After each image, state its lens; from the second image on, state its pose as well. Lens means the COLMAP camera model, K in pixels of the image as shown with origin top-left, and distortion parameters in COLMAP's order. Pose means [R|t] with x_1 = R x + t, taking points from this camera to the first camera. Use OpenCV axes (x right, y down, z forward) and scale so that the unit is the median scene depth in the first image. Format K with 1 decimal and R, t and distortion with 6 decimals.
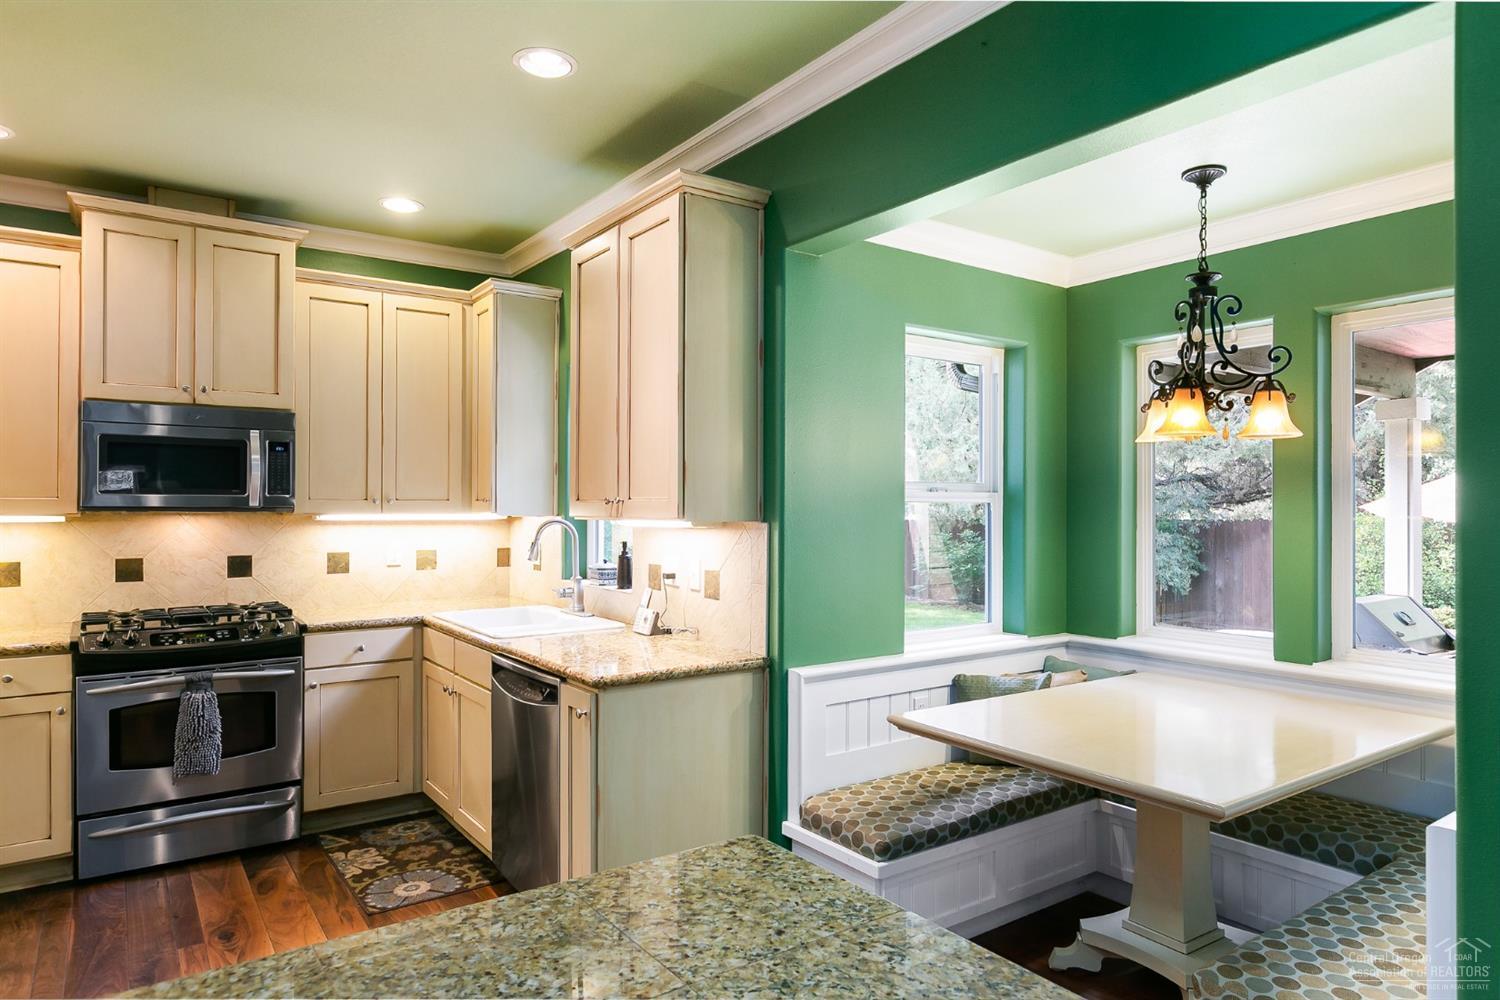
lens RADIAL K [[915.4, 0, 751.3], [0, 915.4, 502.1], [0, 0, 1]] dist [0.003640, 0.001407]
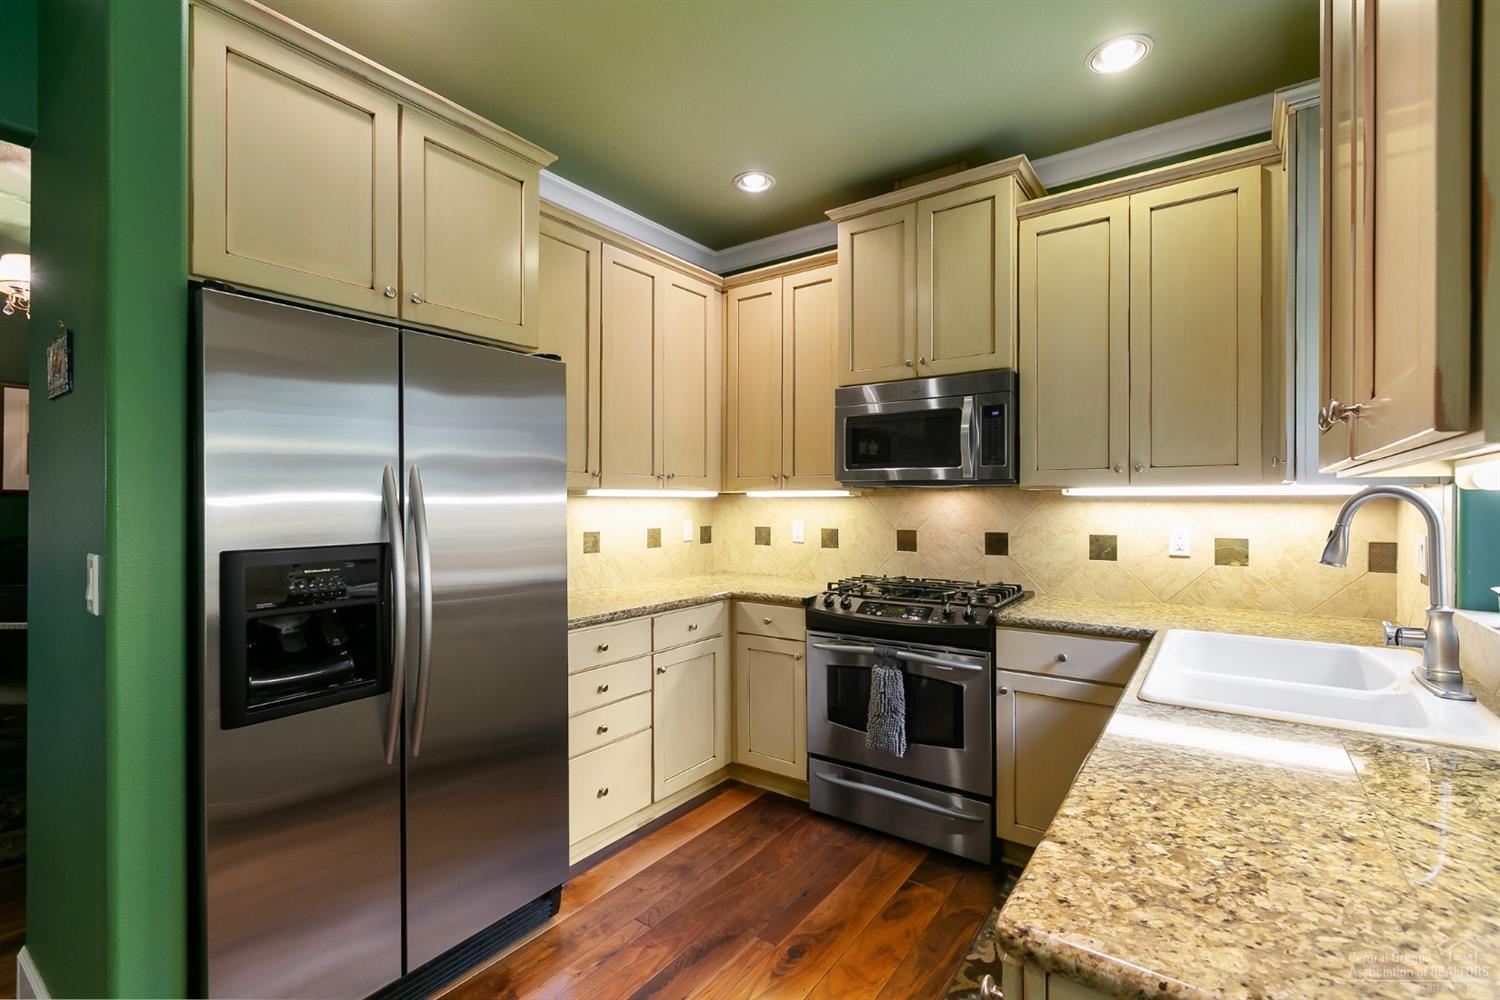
lens RADIAL K [[669.0, 0, 745.8], [0, 669.0, 498.7], [0, 0, 1]] dist [0.004673, 0.000397]
pose [[0.320295, -0.004694, -0.947306, 0.024710], [0.004988, 0.999982, -0.003269, 0.025844], [0.947305, -0.003679, 0.320313, 0.567127]]
